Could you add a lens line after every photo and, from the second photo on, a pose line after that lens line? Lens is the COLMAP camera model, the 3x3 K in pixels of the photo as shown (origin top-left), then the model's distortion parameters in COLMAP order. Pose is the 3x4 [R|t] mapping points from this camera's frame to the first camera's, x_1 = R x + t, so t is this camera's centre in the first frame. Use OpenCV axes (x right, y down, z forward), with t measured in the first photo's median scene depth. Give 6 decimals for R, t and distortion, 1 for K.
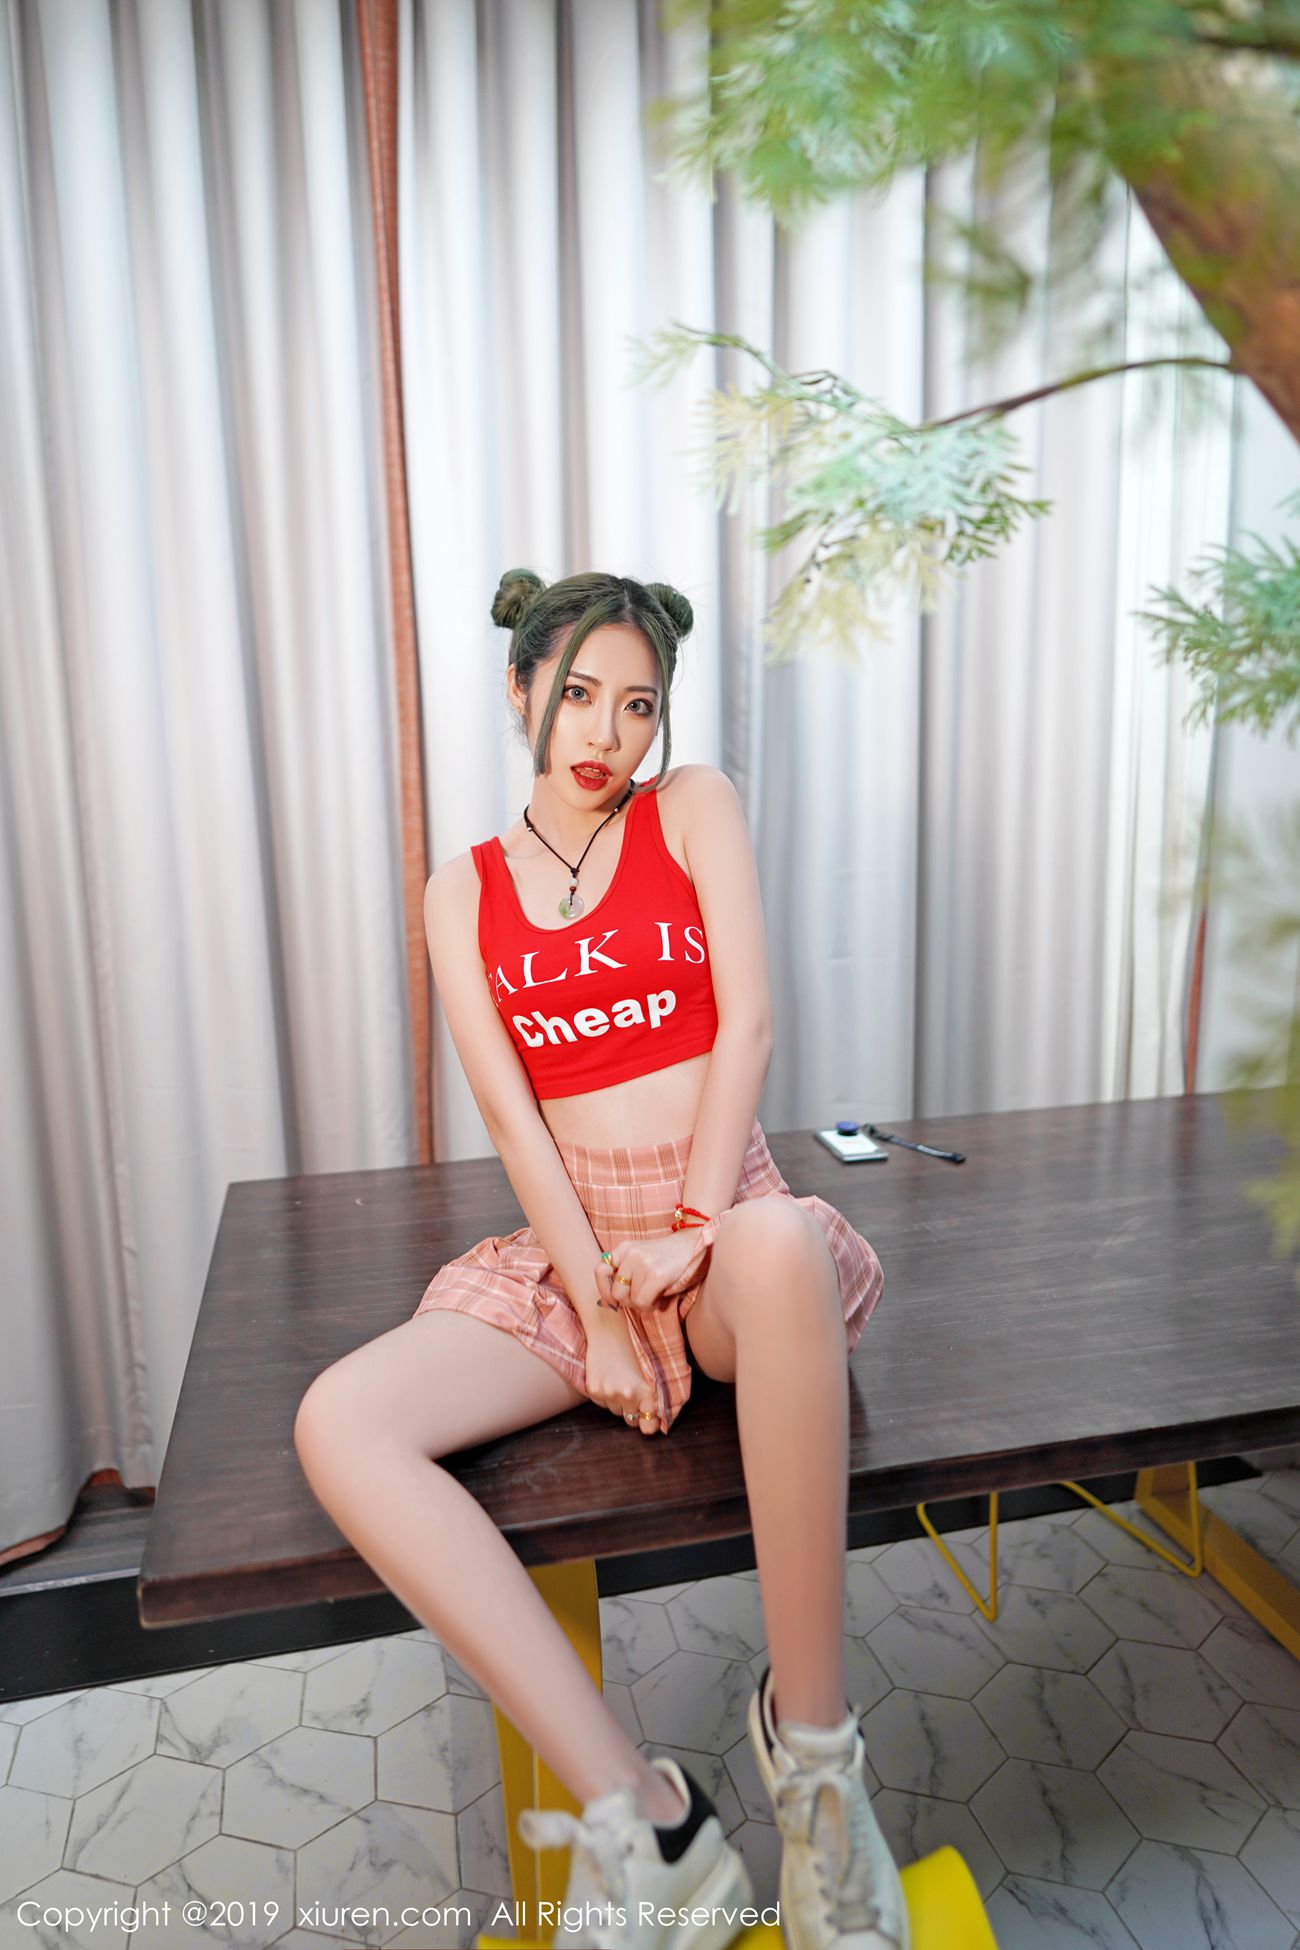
lens RADIAL K [[1276.9, 0, 654.1], [0, 1276.9, 963.1], [0, 0, 1]] dist [0.002883, -0.003765]
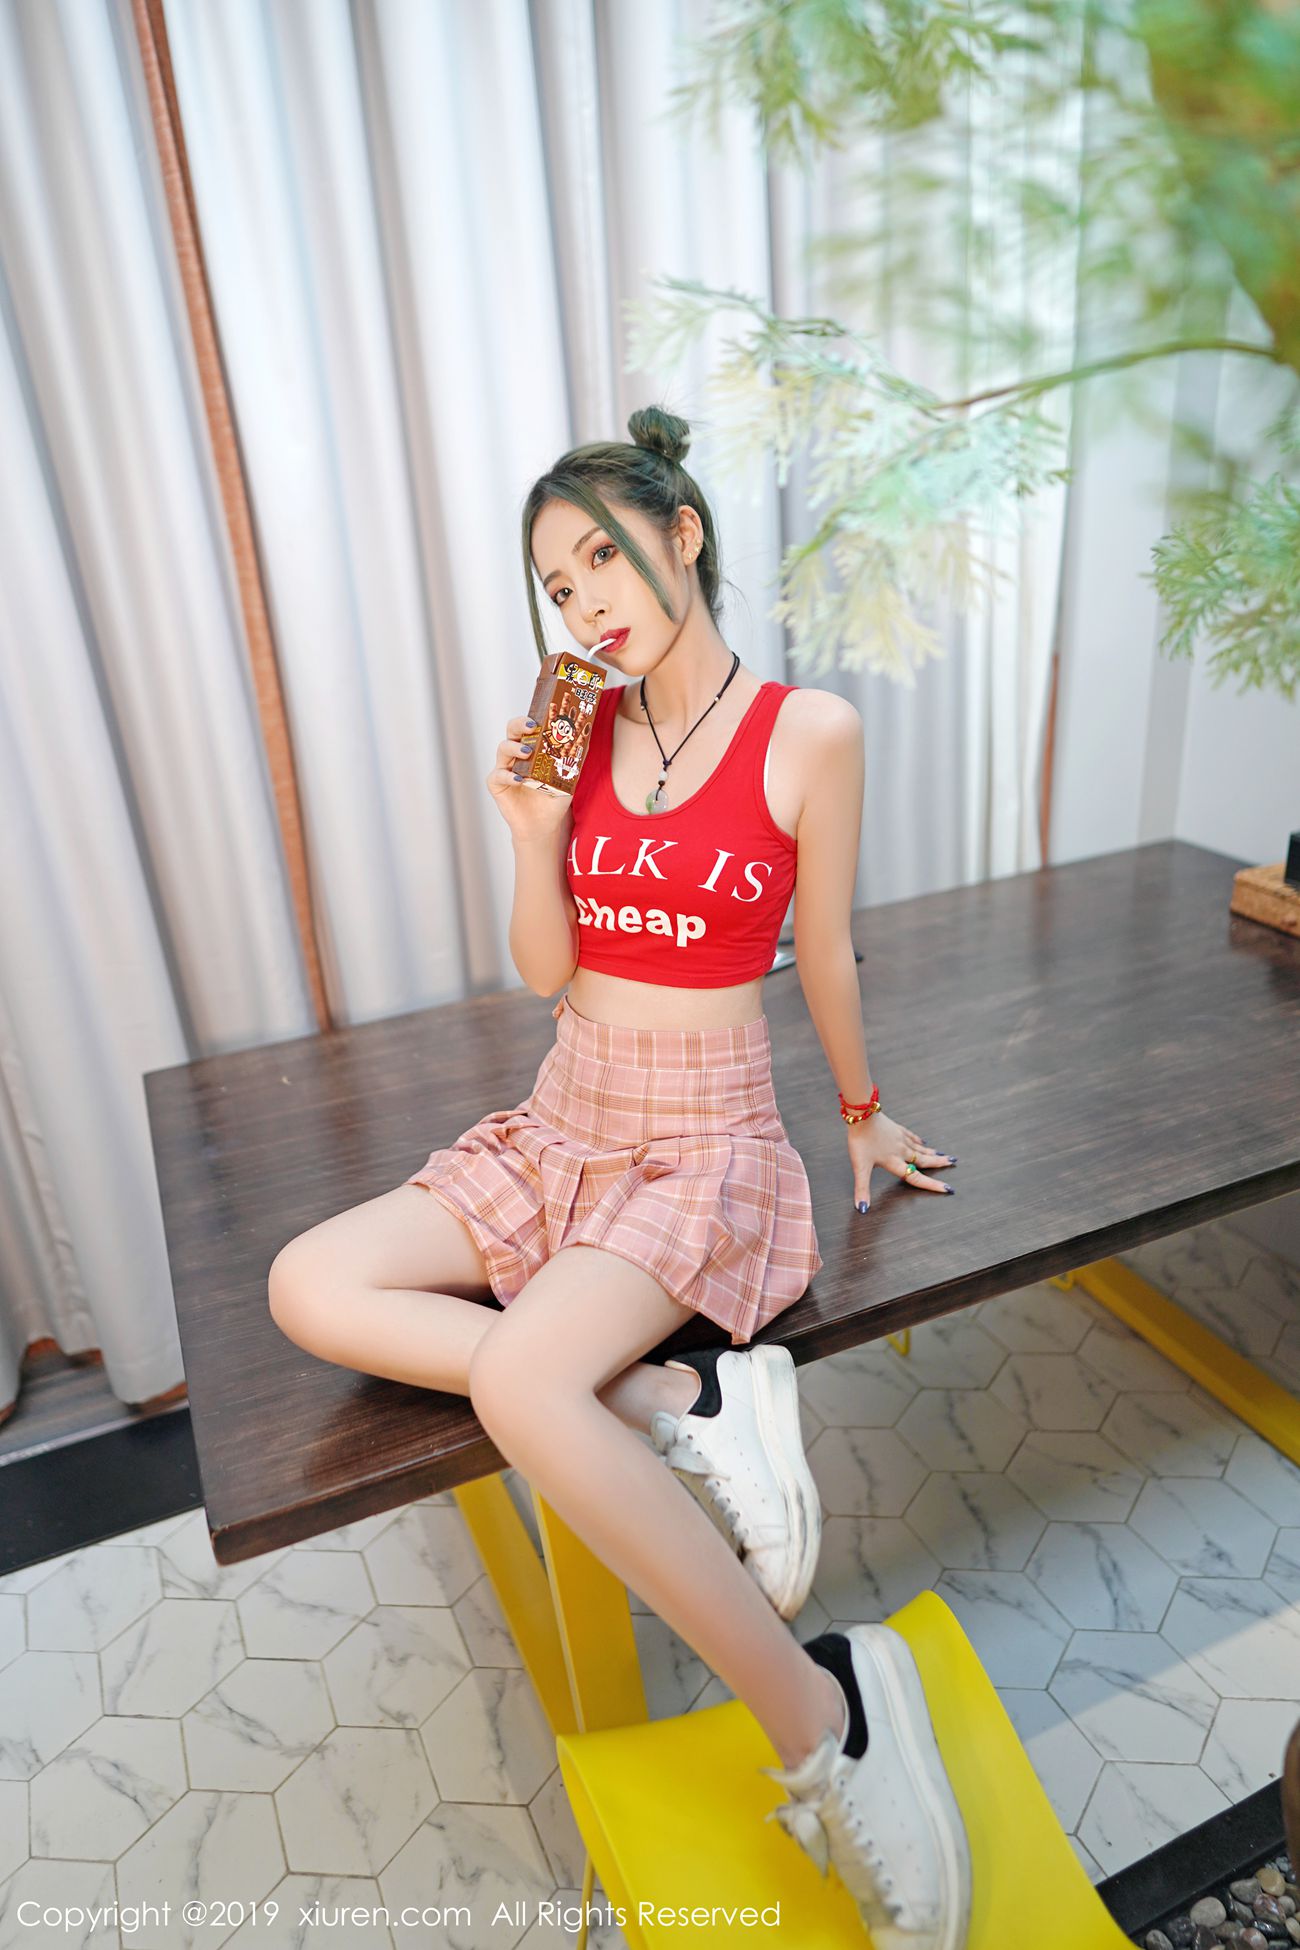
lens RADIAL K [[1281.5, 0, 649.3], [0, 1281.5, 961.5], [0, 0, 1]] dist [-0.002533, -0.002769]
pose [[0.985467, -0.111719, 0.127956, -0.066730], [0.083344, 0.974387, 0.208861, -0.085530], [-0.148012, -0.195161, 0.969538, 0.007428]]
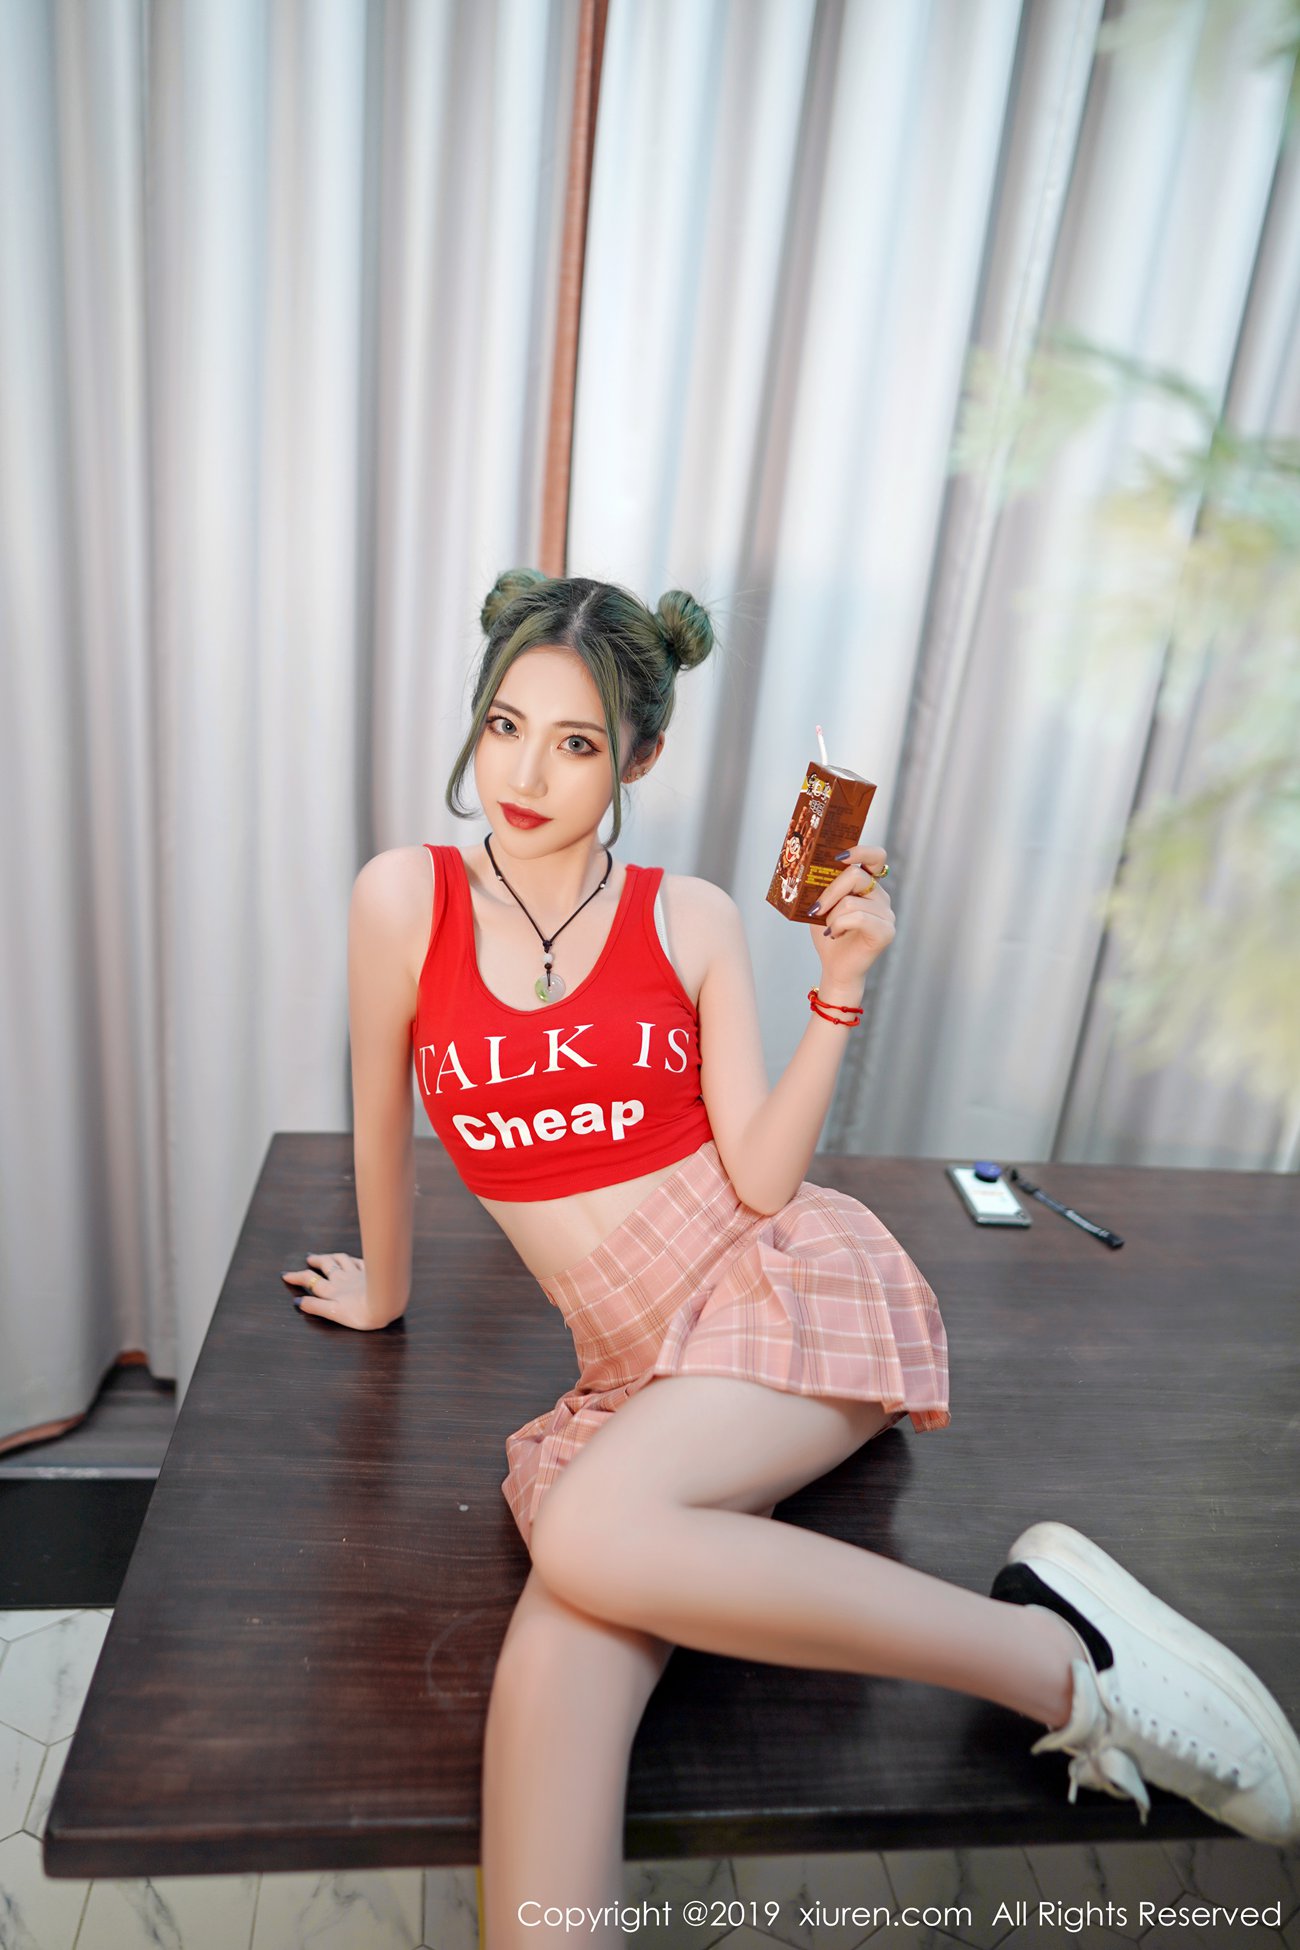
lens RADIAL K [[1292.9, 0, 656.3], [0, 1292.9, 967.9], [0, 0, 1]] dist [0.002998, -0.000039]
pose [[0.984960, 0.156989, -0.072168, -0.027058], [-0.144219, 0.977012, 0.157000, -0.117667], [0.095157, -0.144231, 0.984958, 0.163904]]
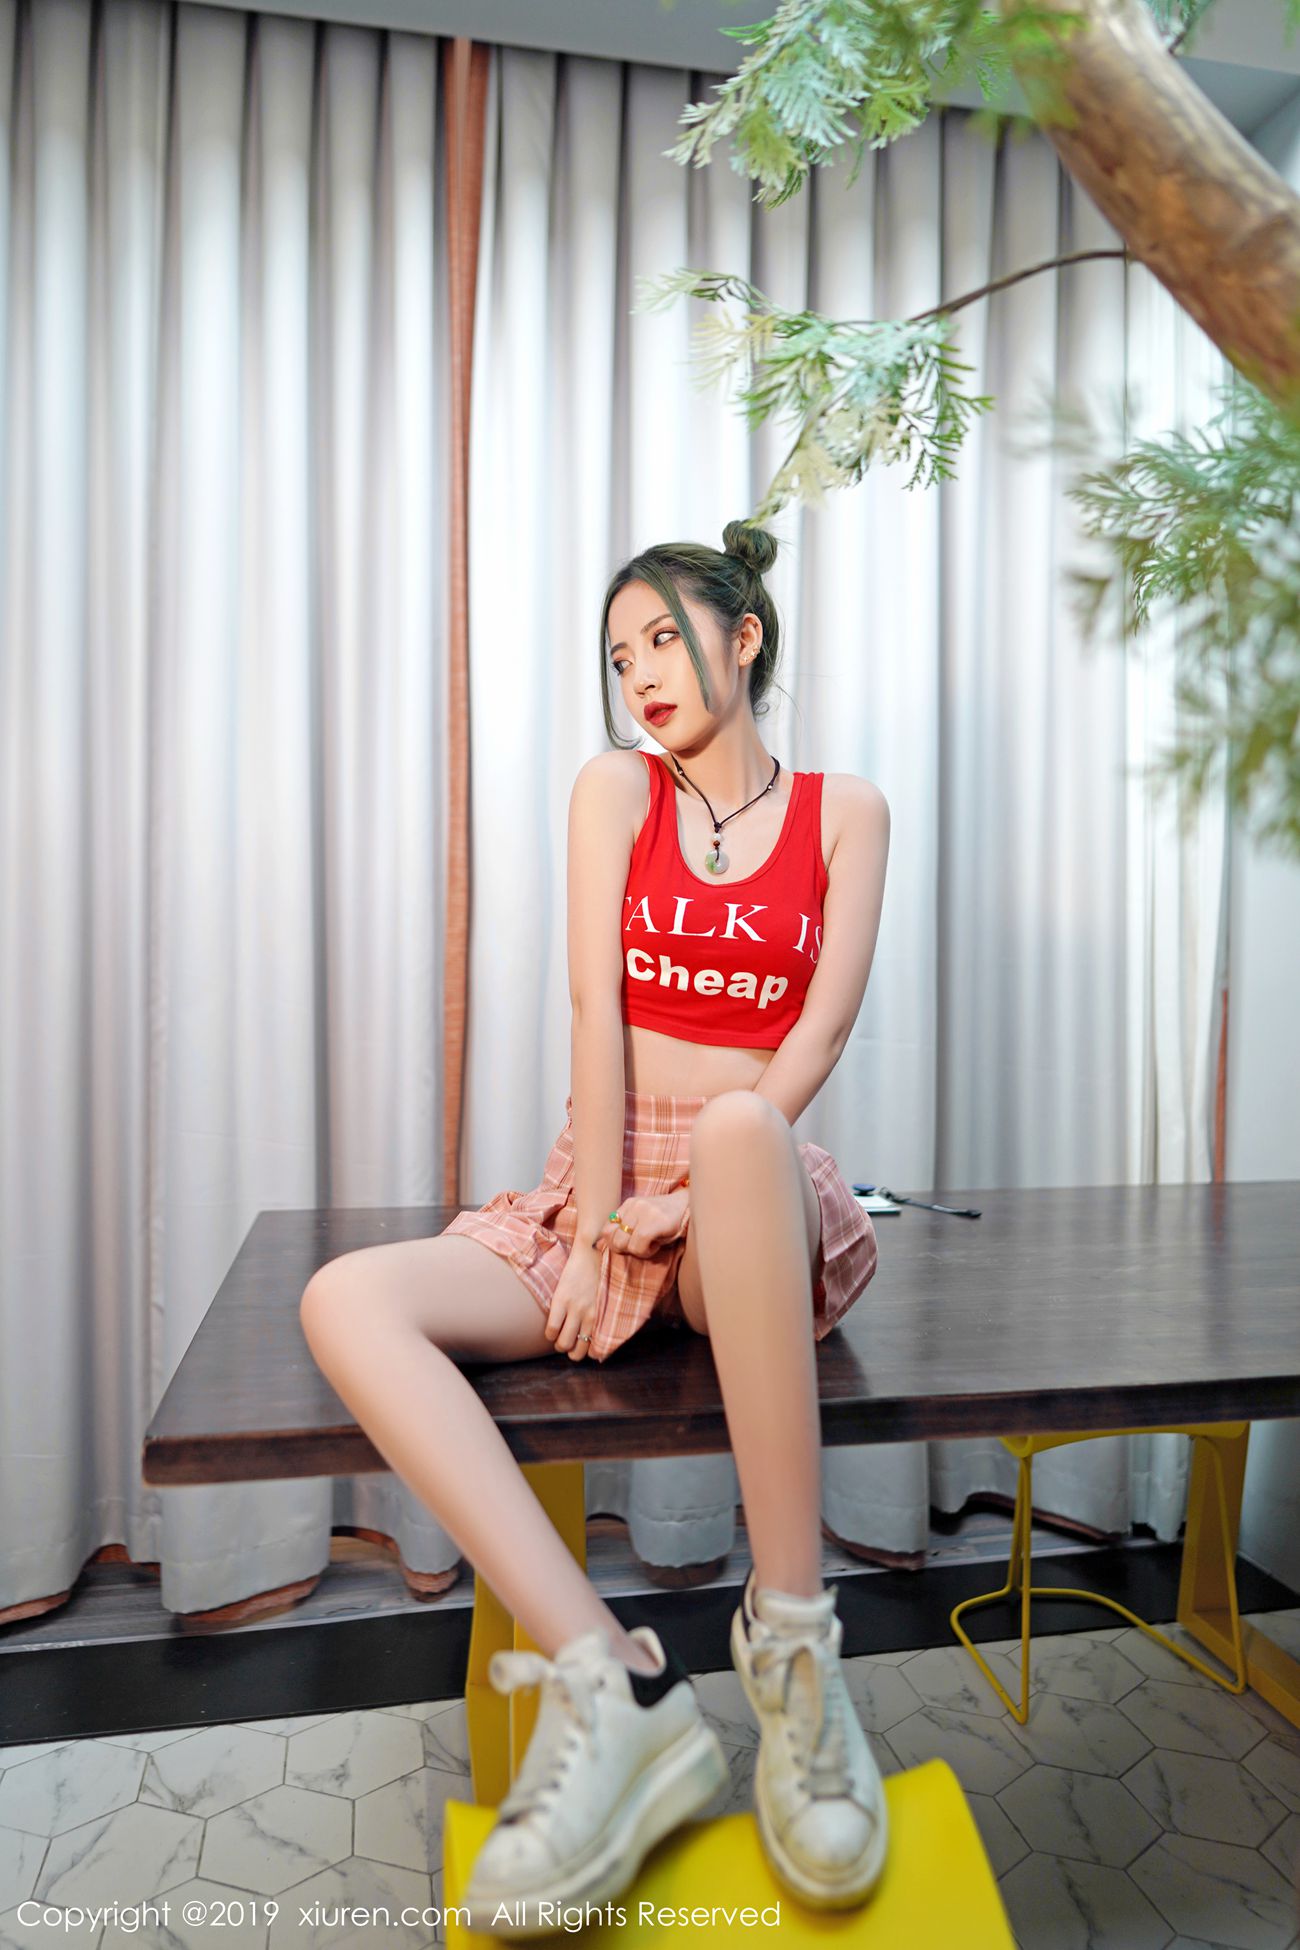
lens RADIAL K [[1280.7, 0, 650.0], [0, 1280.7, 975.0], [0, 0, 1]] dist [-0.001708, -0.001647]
pose [[0.998665, 0.023576, -0.045968, 0.024706], [-0.030609, 0.986825, -0.158870, 0.140107], [0.041617, 0.160065, 0.986229, -0.034064]]
